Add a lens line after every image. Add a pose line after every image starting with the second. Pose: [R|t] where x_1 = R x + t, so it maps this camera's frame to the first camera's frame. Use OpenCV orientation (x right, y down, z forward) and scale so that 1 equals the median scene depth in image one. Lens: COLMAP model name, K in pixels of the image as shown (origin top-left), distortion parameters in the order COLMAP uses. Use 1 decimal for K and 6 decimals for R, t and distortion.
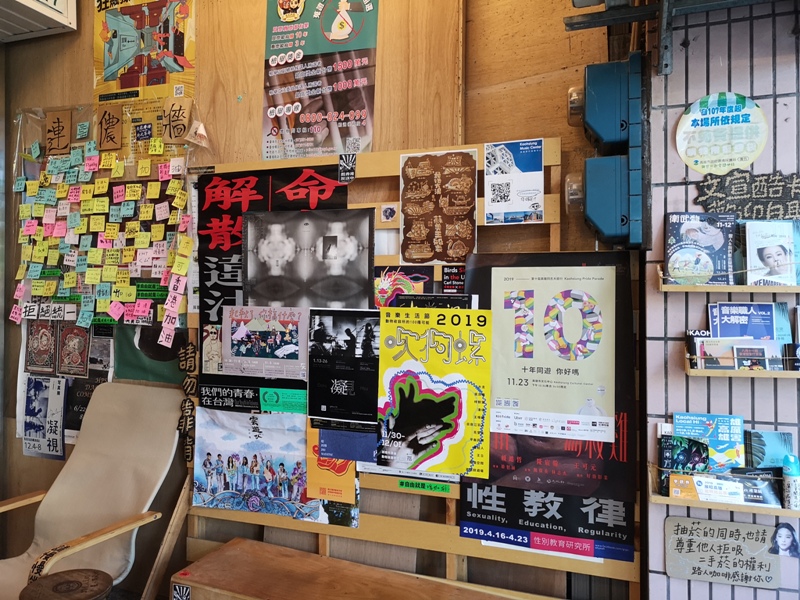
lens RADIAL K [[624.0, 0, 404.7], [0, 624.0, 300.6], [0, 0, 1]] dist [0.055579, -0.064480]
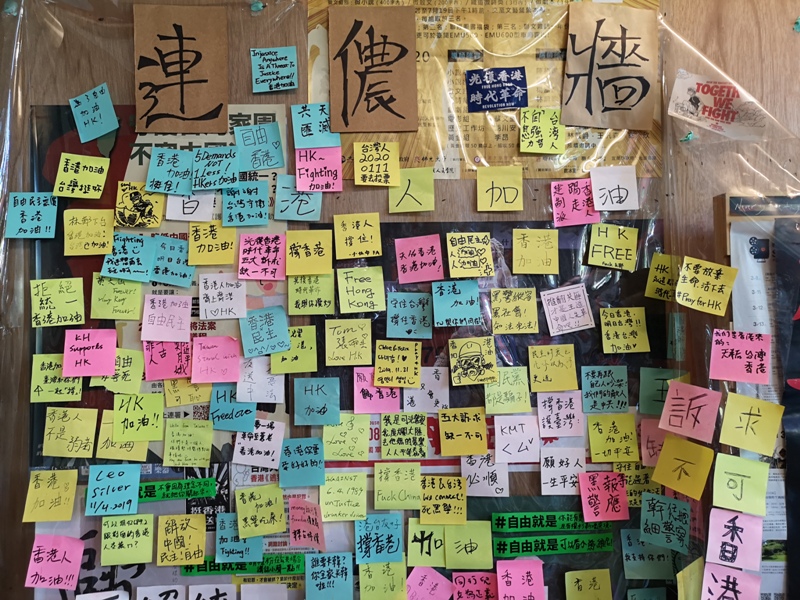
lens RADIAL K [[624.0, 0, 395.5], [0, 624.0, 298.6], [0, 0, 1]] dist [0.055579, -0.064480]
pose [[0.933535, -0.021464, 0.357844, -0.590816], [0.025462, 0.999655, -0.006463, -0.144516], [-0.357582, 0.015145, 0.933759, 0.675111]]
